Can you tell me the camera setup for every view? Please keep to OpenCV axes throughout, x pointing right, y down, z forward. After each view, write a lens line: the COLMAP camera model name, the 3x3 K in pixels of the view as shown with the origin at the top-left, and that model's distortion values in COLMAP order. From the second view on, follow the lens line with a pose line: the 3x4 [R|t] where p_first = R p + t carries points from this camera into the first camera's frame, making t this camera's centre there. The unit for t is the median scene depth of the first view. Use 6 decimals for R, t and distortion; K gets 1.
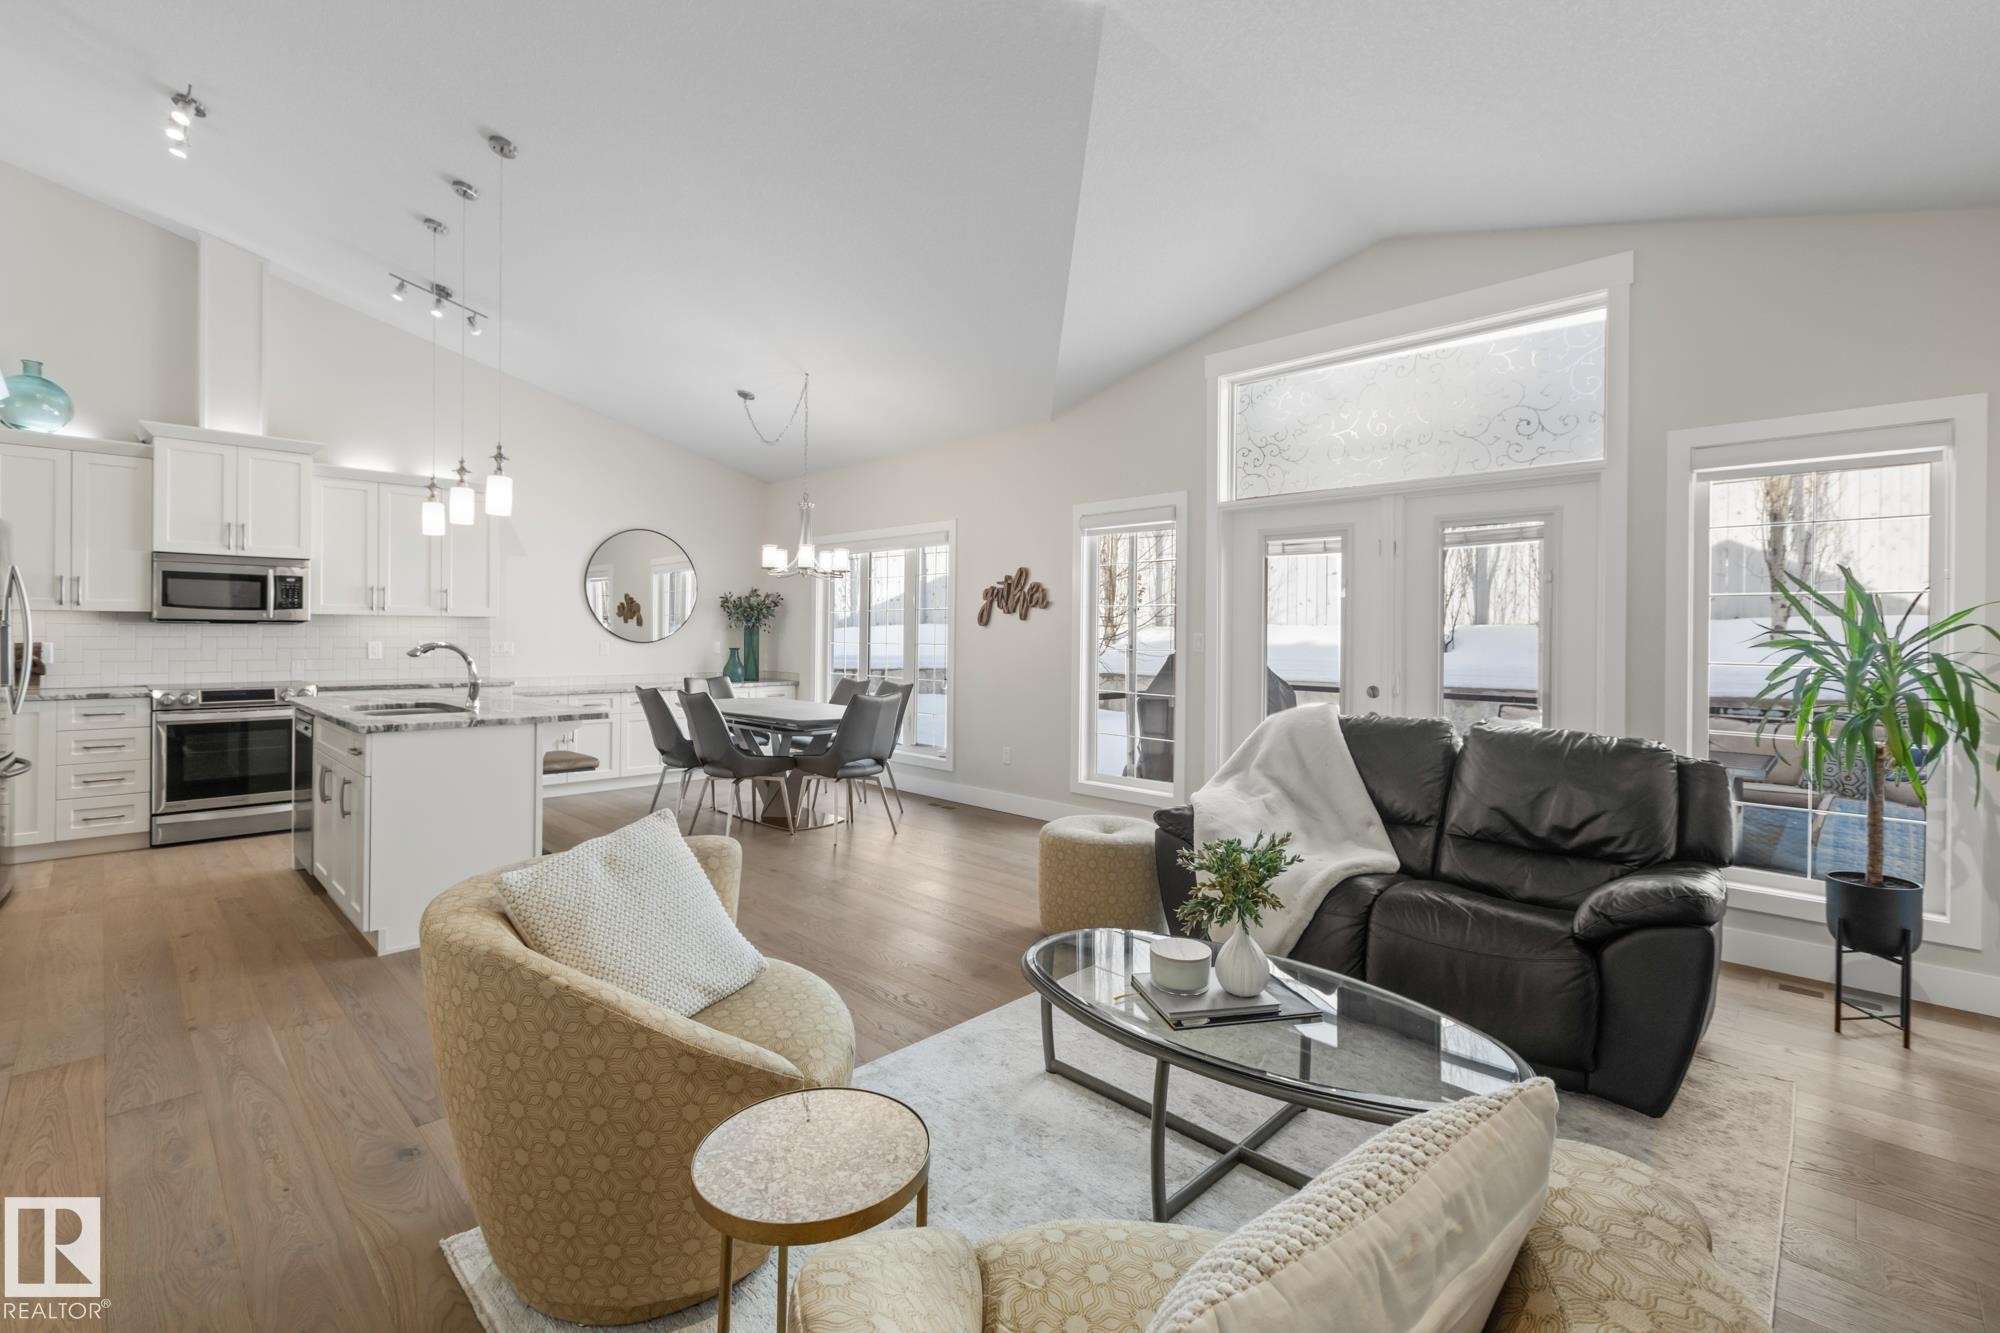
lens RADIAL K [[882.6, 0, 992.9], [0, 882.6, 633.3], [0, 0, 1]] dist [0.000118, -0.000856]
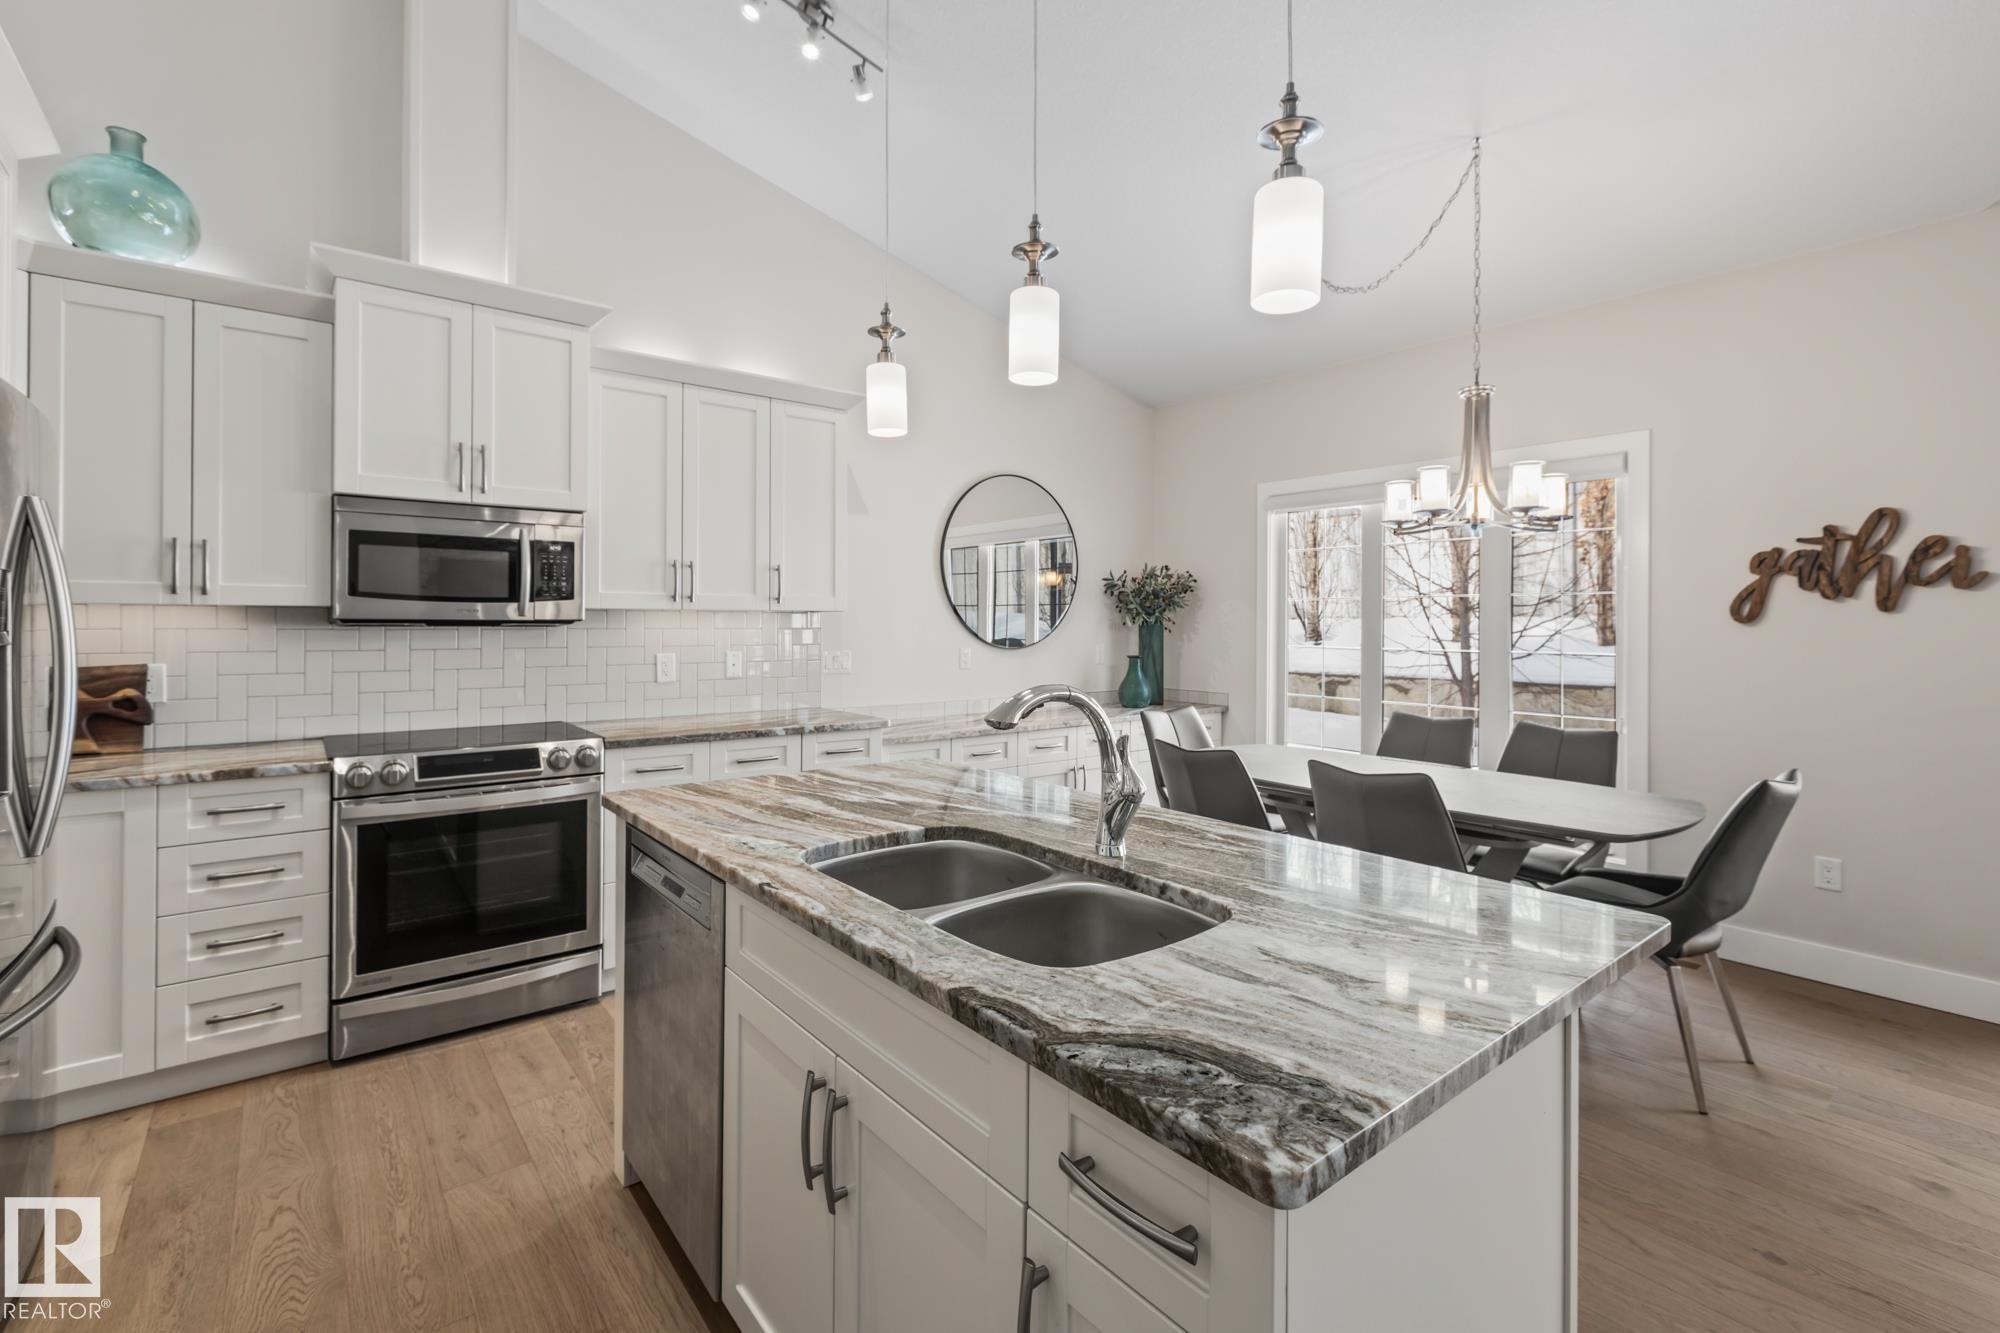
lens RADIAL K [[885.0, 0, 992.5], [0, 885.0, 617.7], [0, 0, 1]] dist [0.001571, -0.000078]
pose [[0.992775, -0.004649, -0.119899, -0.488812], [0.003971, 0.999975, -0.005894, -0.012697], [0.119923, 0.005375, 0.992769, 0.511912]]
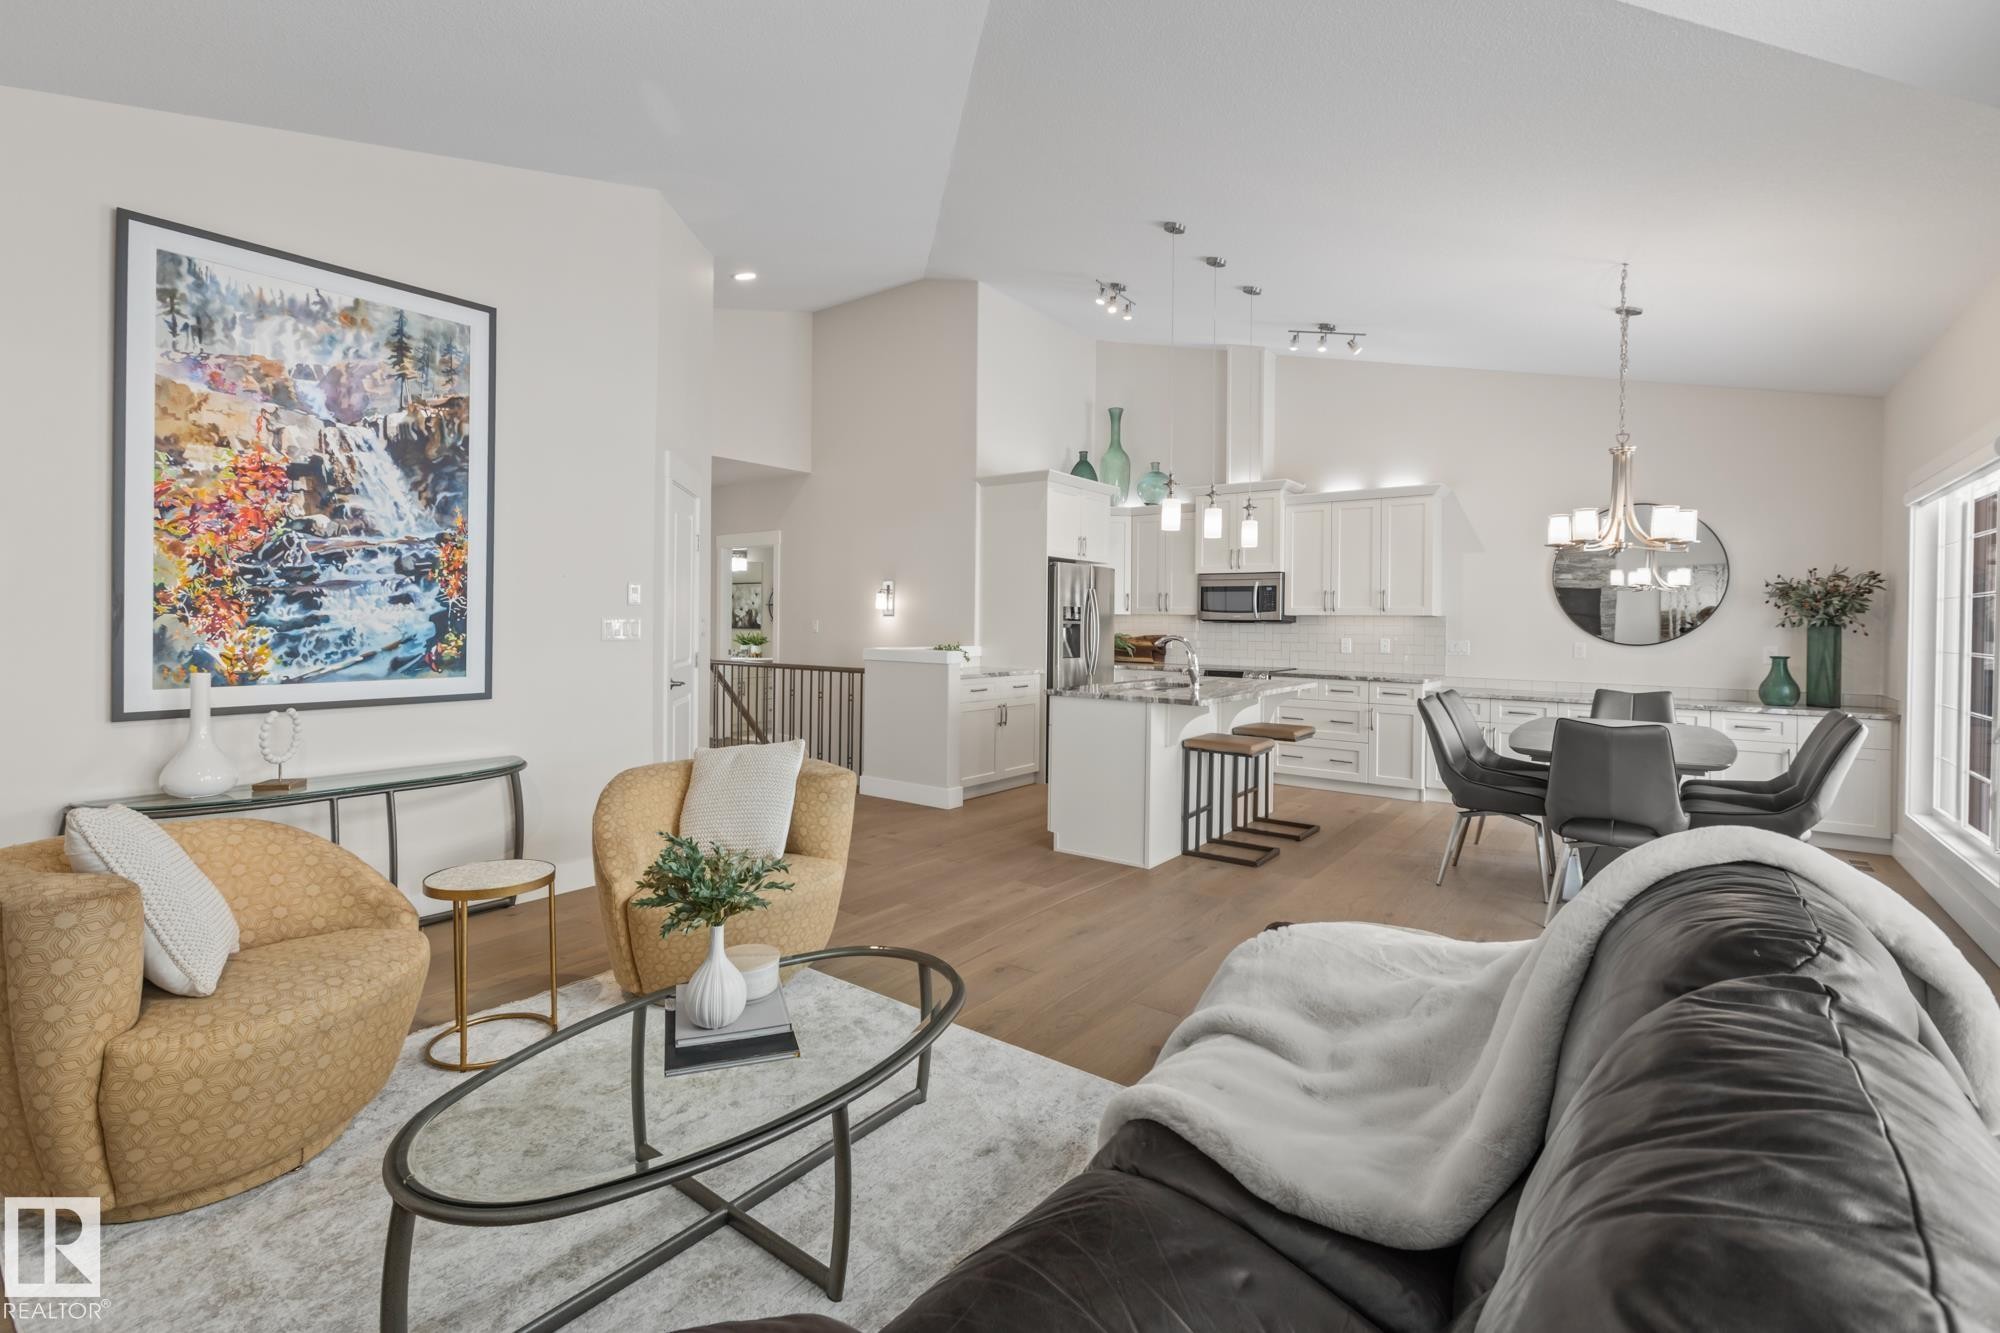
lens RADIAL K [[882.6, 0, 992.9], [0, 882.6, 633.3], [0, 0, 1]] dist [0.000118, -0.000856]
pose [[0.119447, 0.006371, -0.992820, 0.482107], [-0.012722, 0.999907, 0.004886, 0.003727], [0.992759, 0.012047, 0.119517, 0.476351]]
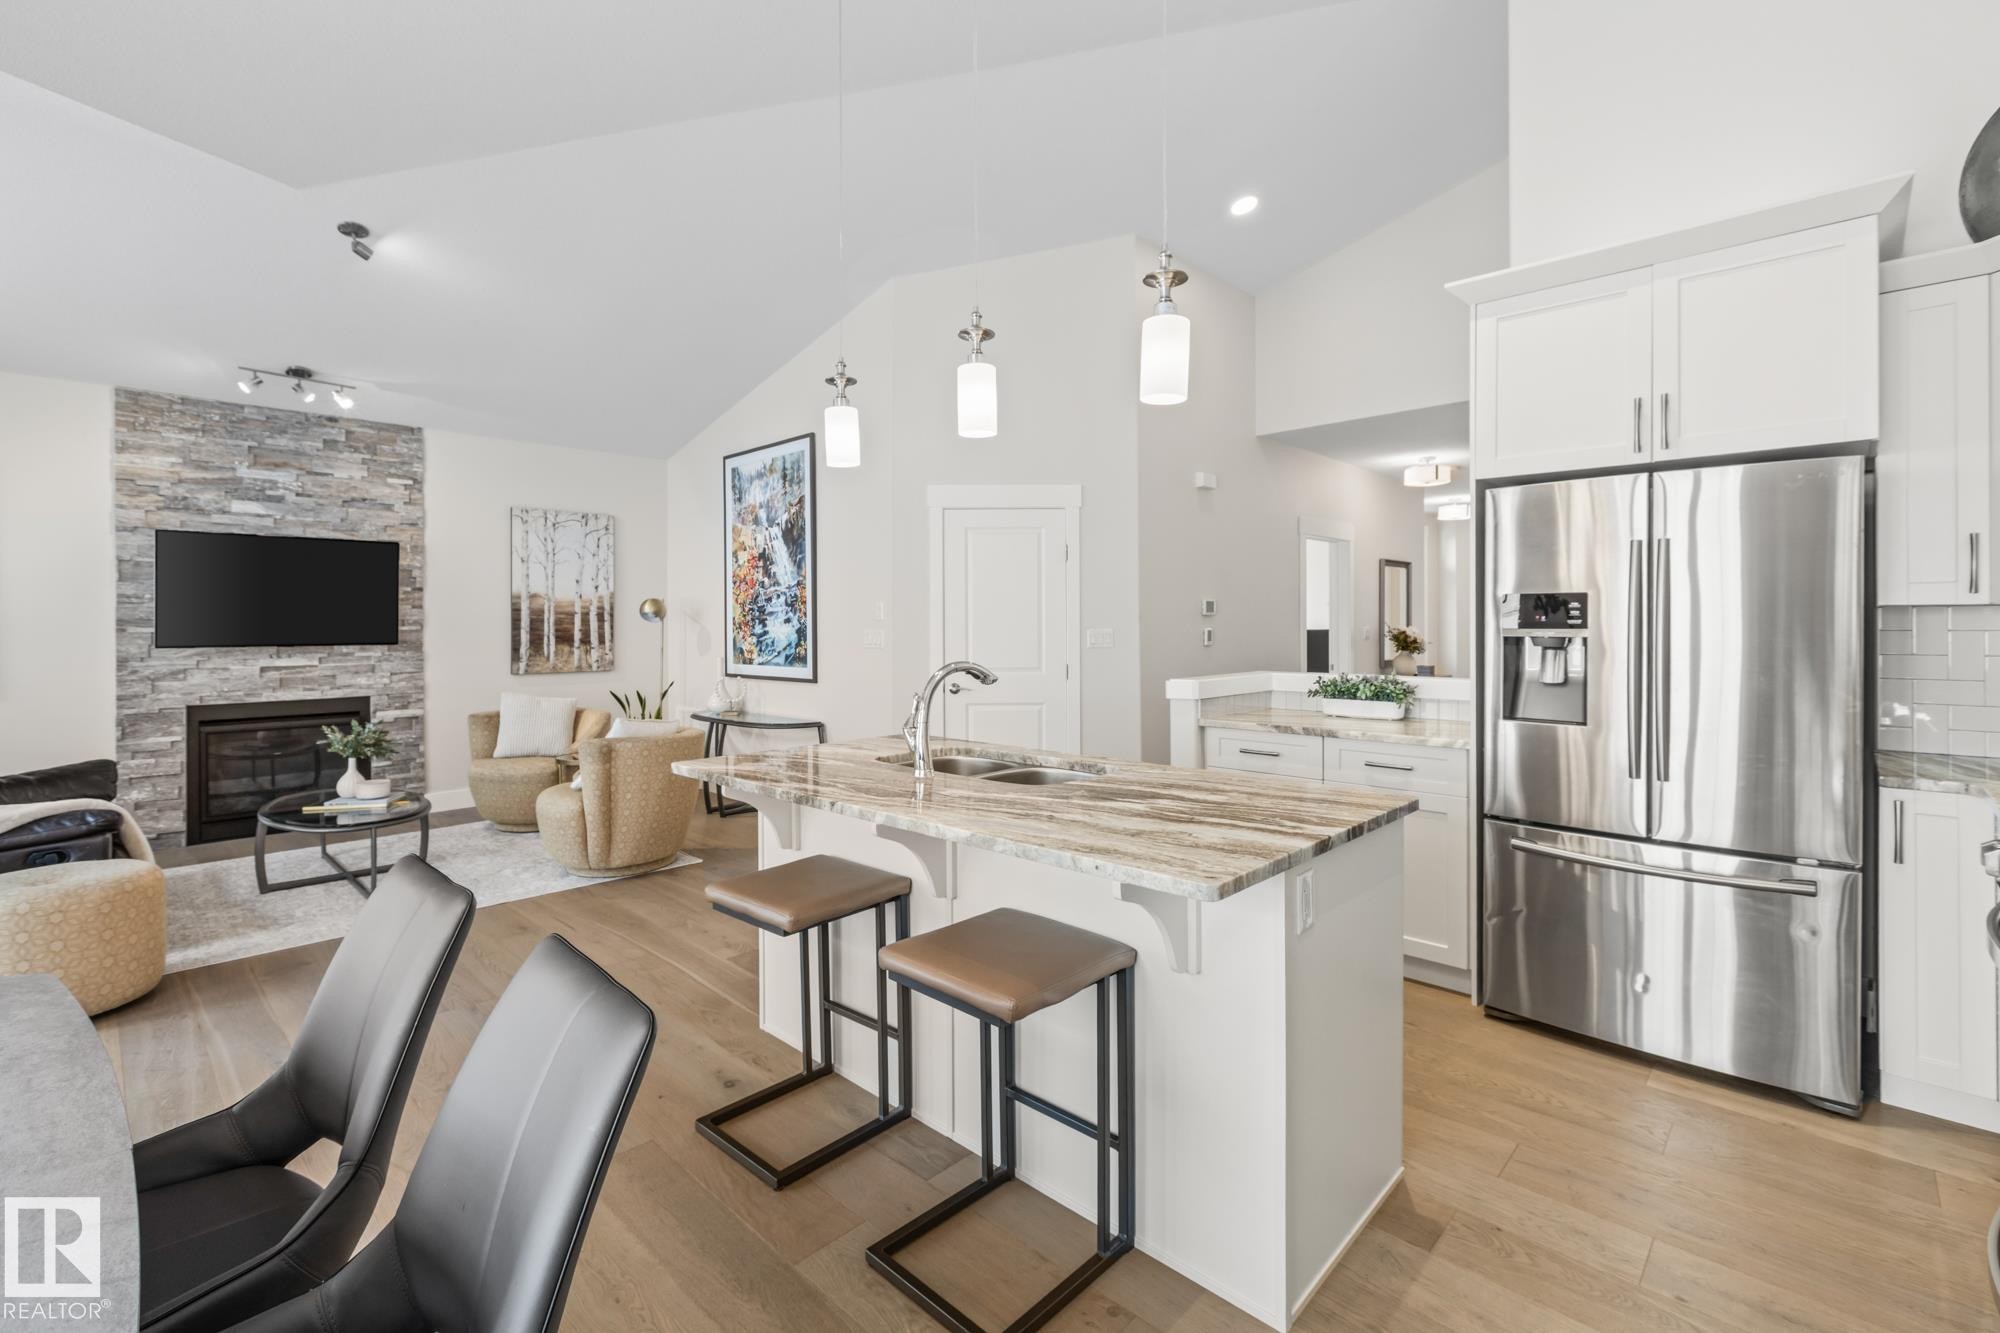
lens RADIAL K [[882.6, 0, 992.9], [0, 882.6, 633.3], [0, 0, 1]] dist [0.000118, -0.000856]
pose [[-0.999963, -0.003392, -0.007949, -0.521857], [-0.003509, 0.999884, 0.014788, -0.015222], [0.007898, 0.014815, -0.999859, 1.296981]]
